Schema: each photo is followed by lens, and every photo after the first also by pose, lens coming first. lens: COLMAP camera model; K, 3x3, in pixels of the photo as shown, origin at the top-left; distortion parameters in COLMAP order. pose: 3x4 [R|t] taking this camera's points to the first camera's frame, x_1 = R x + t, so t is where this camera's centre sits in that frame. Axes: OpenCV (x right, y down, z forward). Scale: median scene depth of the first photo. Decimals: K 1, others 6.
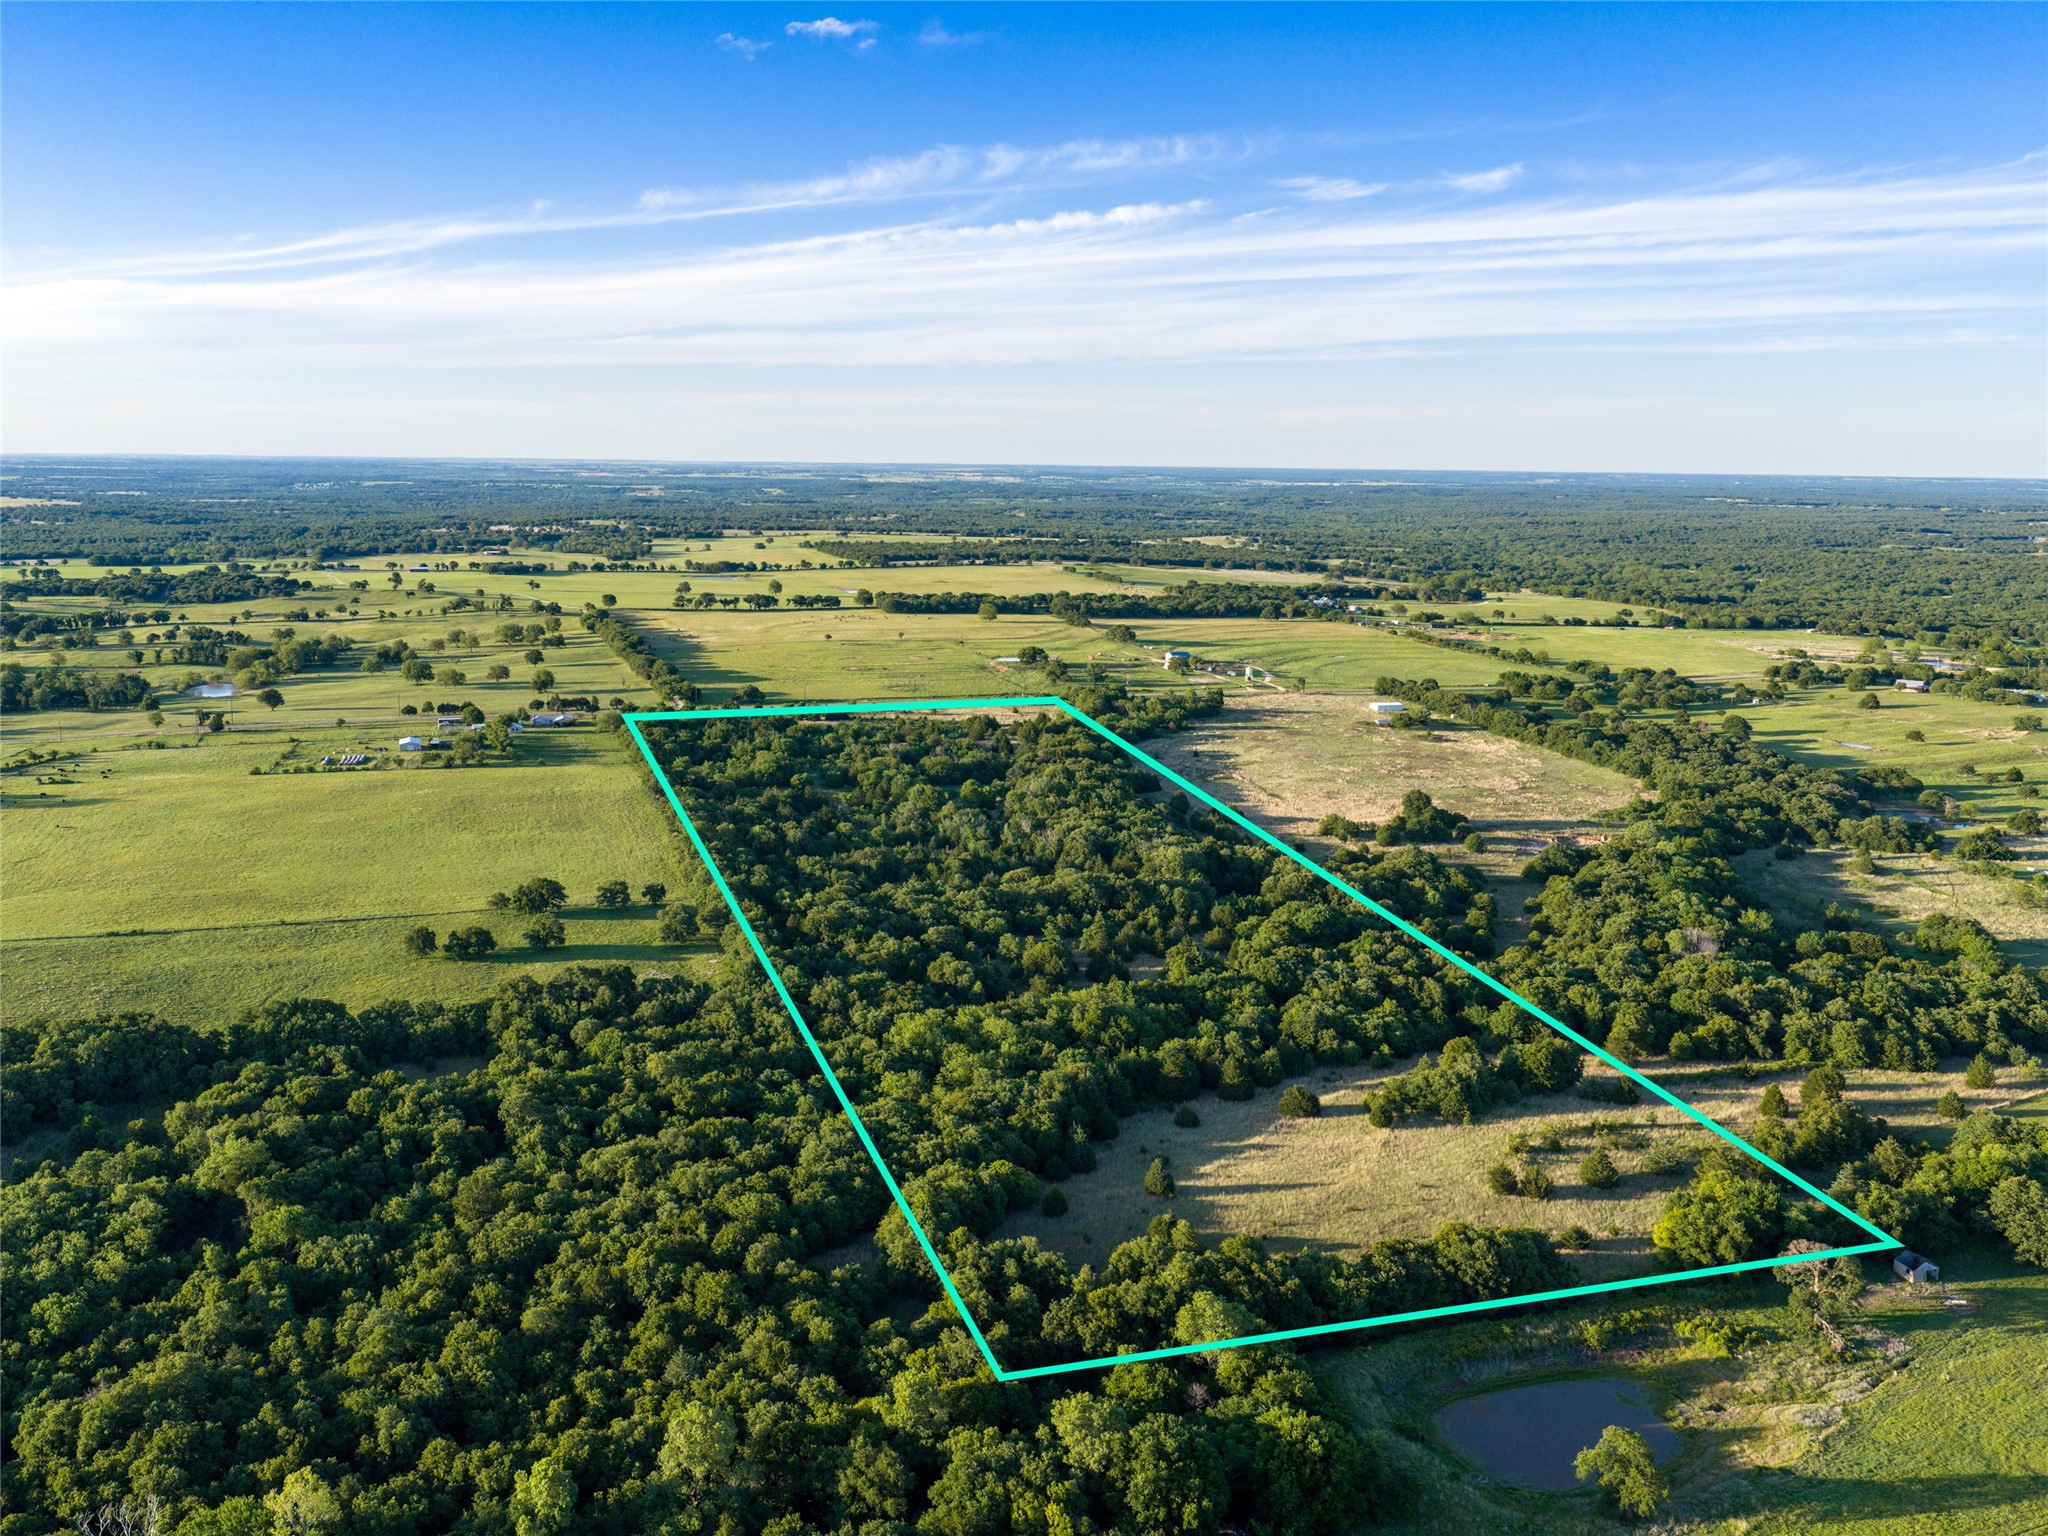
lens RADIAL K [[1966.7, 0, 1024.0], [0, 1966.7, 768.0], [0, 0, 1]] dist [0.018784, -0.034435]
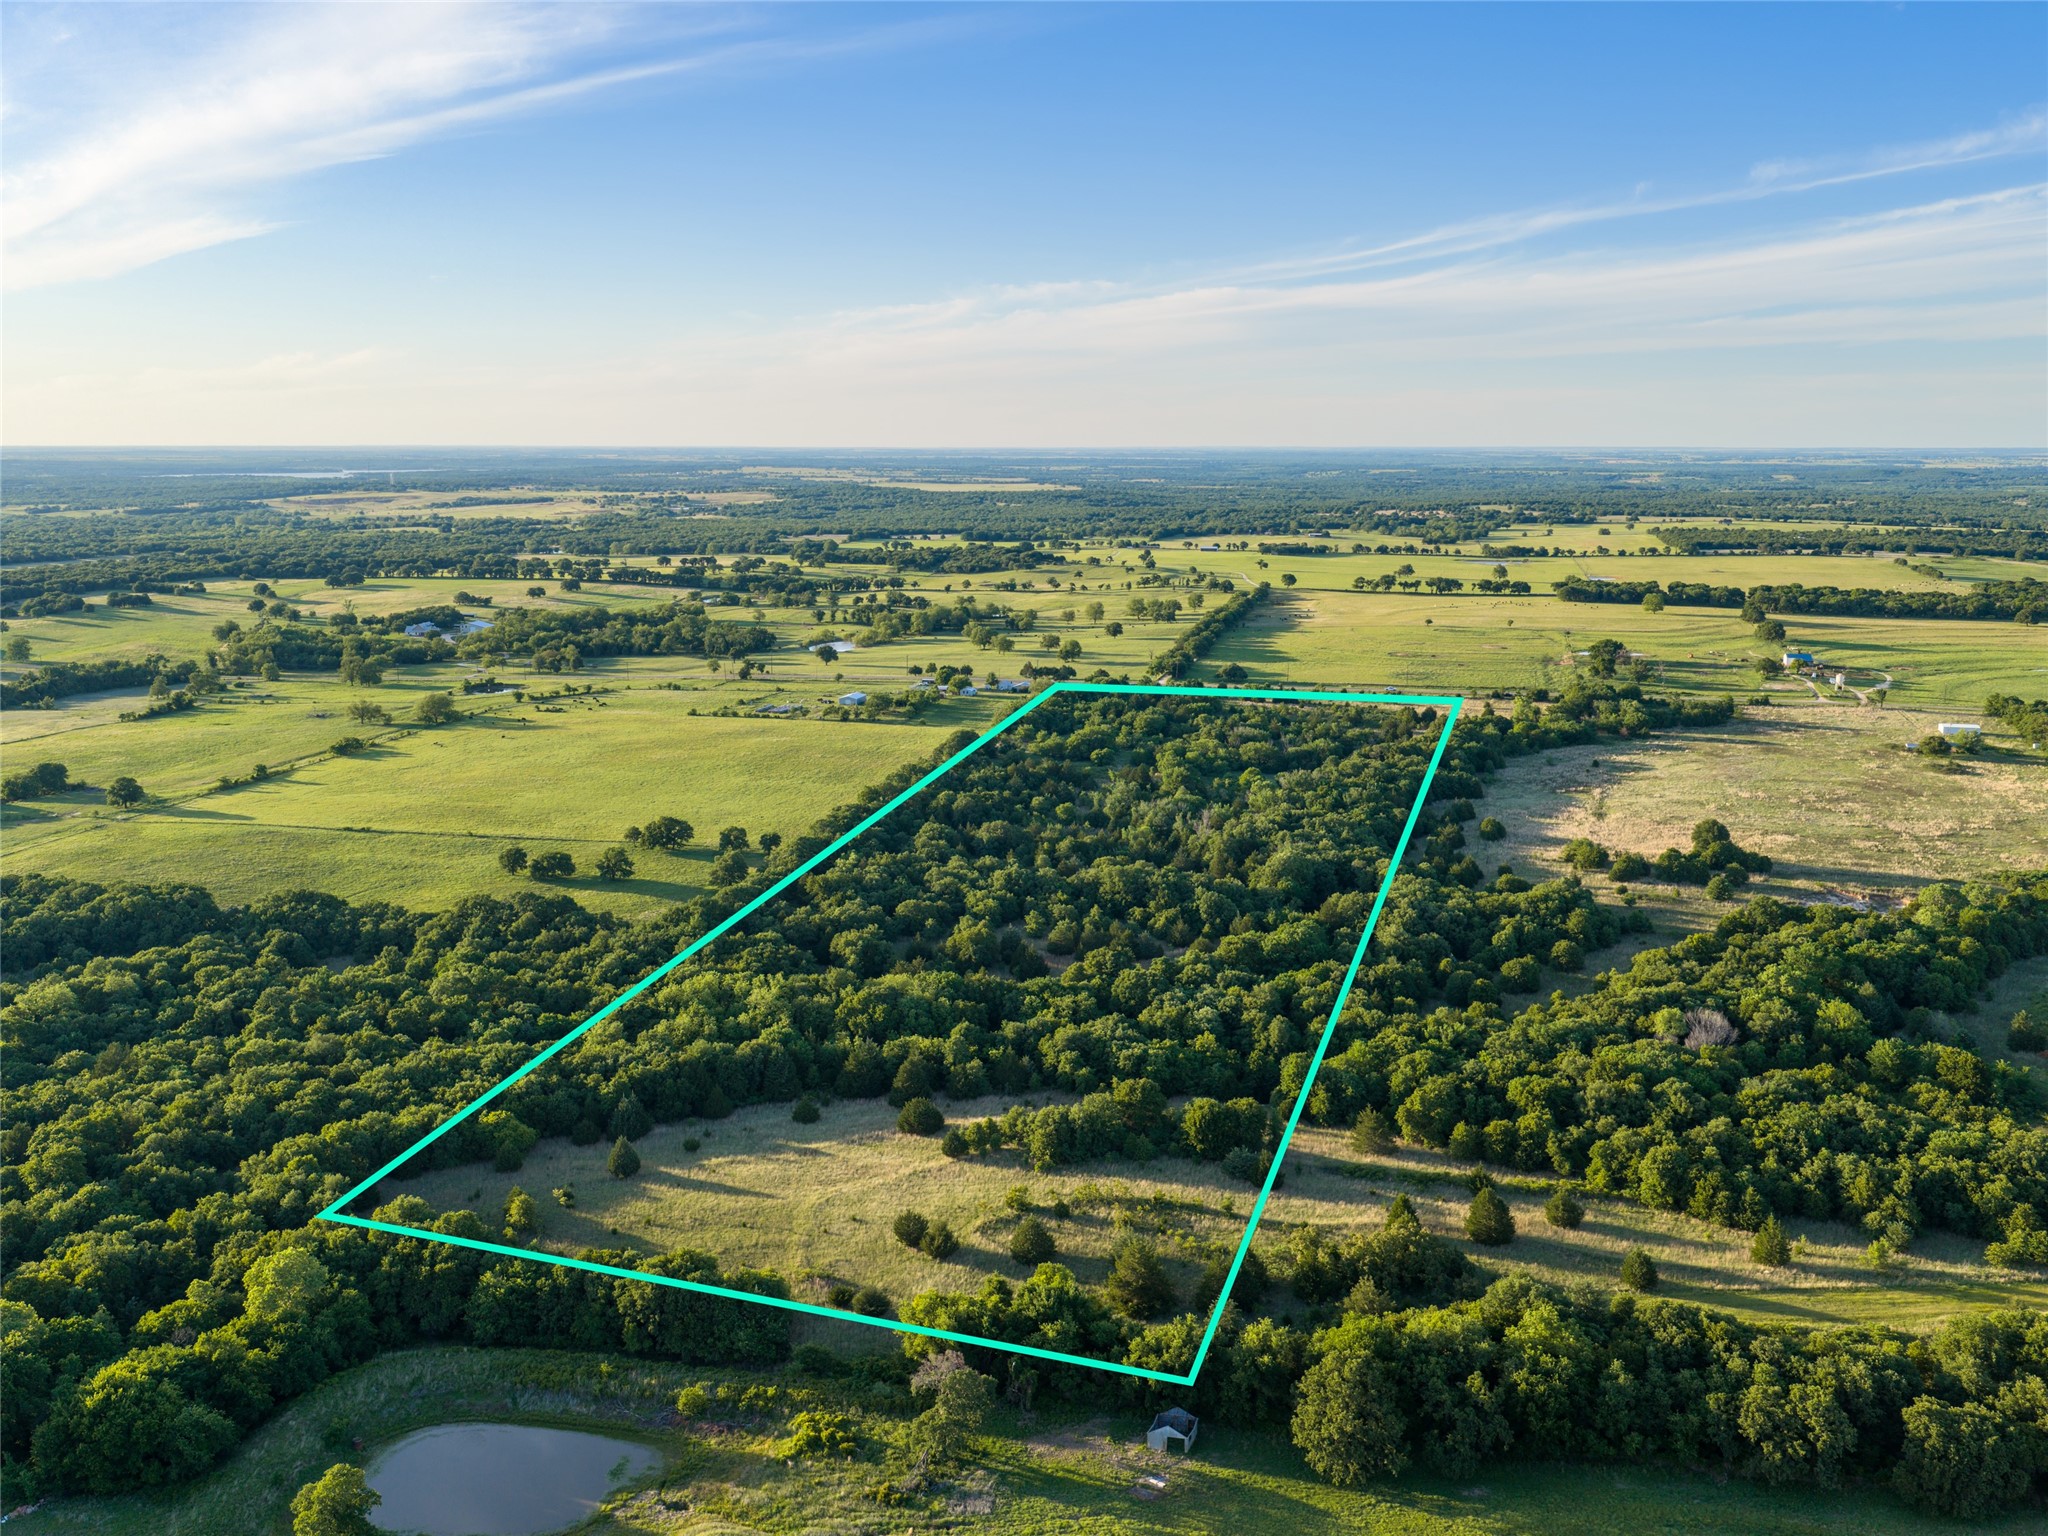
lens RADIAL K [[1966.7, 0, 1024.0], [0, 1966.7, 768.0], [0, 0, 1]] dist [0.018784, -0.034435]
pose [[0.850049, 0.076598, -0.521105, 0.151115], [-0.074246, 0.996916, 0.025425, -0.003912], [0.521445, 0.017077, 0.853114, 0.059402]]
